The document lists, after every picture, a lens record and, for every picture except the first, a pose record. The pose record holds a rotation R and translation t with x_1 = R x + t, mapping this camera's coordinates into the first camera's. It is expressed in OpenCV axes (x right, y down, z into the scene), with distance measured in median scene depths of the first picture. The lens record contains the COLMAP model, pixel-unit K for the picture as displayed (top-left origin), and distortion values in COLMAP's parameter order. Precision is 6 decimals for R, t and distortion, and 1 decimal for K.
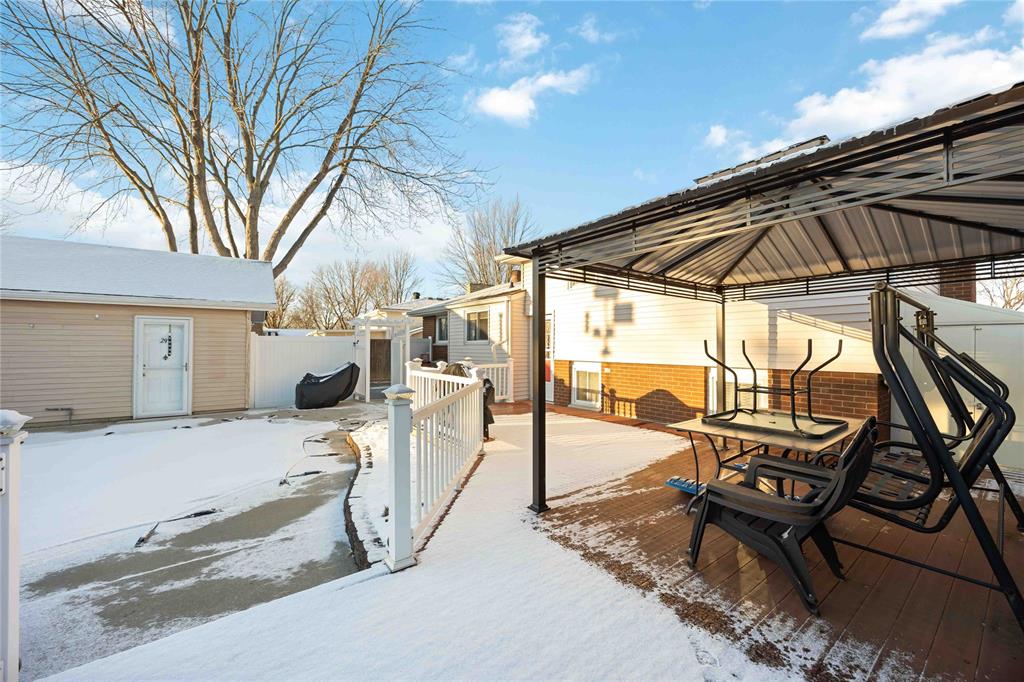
lens RADIAL K [[390.1, 0, 513.1], [0, 390.1, 343.2], [0, 0, 1]] dist [-0.001788, -0.000082]
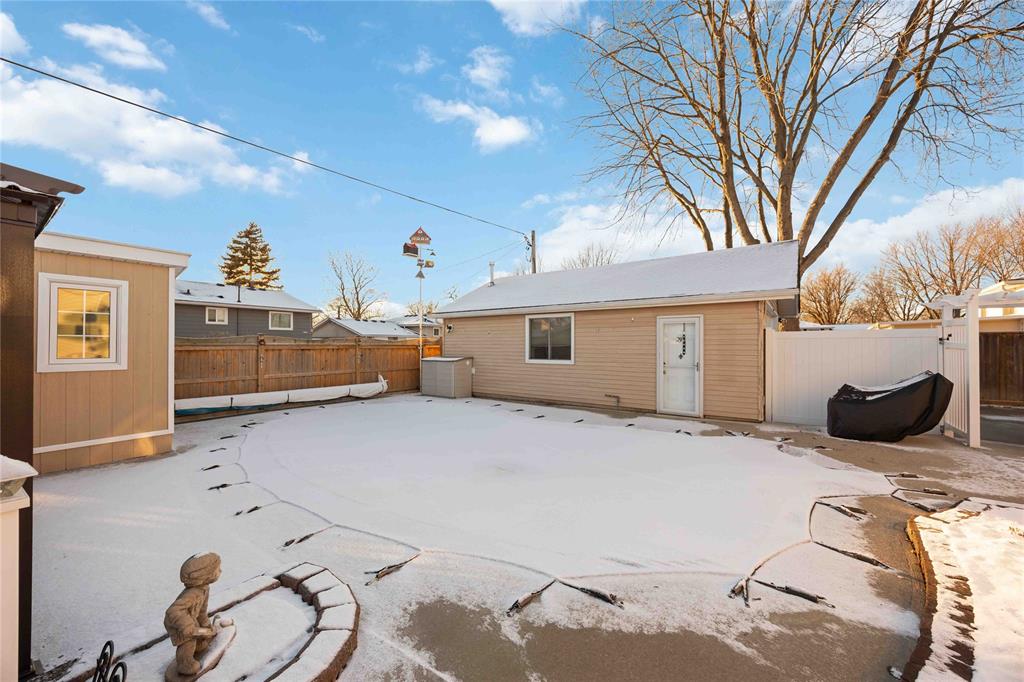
lens RADIAL K [[390.1, 0, 514.7], [0, 390.1, 340.1], [0, 0, 1]] dist [-0.001788, -0.000082]
pose [[0.328296, -0.014730, -0.944460, -0.076540], [0.010635, 0.999873, -0.011898, 0.002234], [0.944515, -0.006138, 0.328410, 0.238770]]
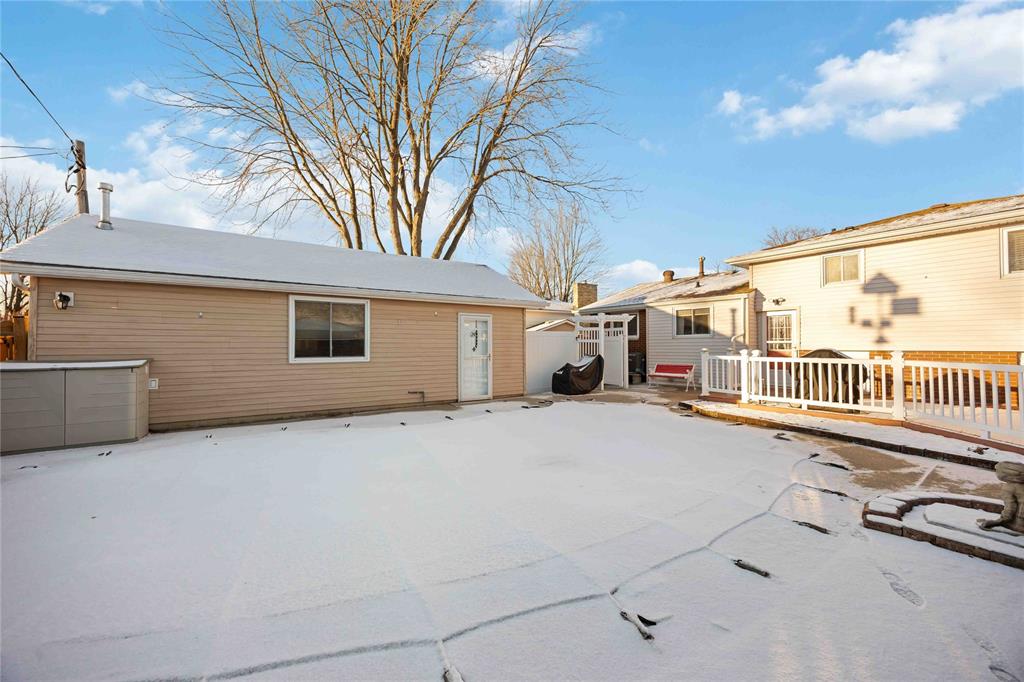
lens RADIAL K [[390.1, 0, 515.0], [0, 390.1, 340.8], [0, 0, 1]] dist [-0.001788, -0.000082]
pose [[0.999689, -0.007477, -0.023770, -0.663821], [0.007372, 0.999963, -0.004521, 0.016483], [0.023803, 0.004344, 0.999707, -0.135009]]
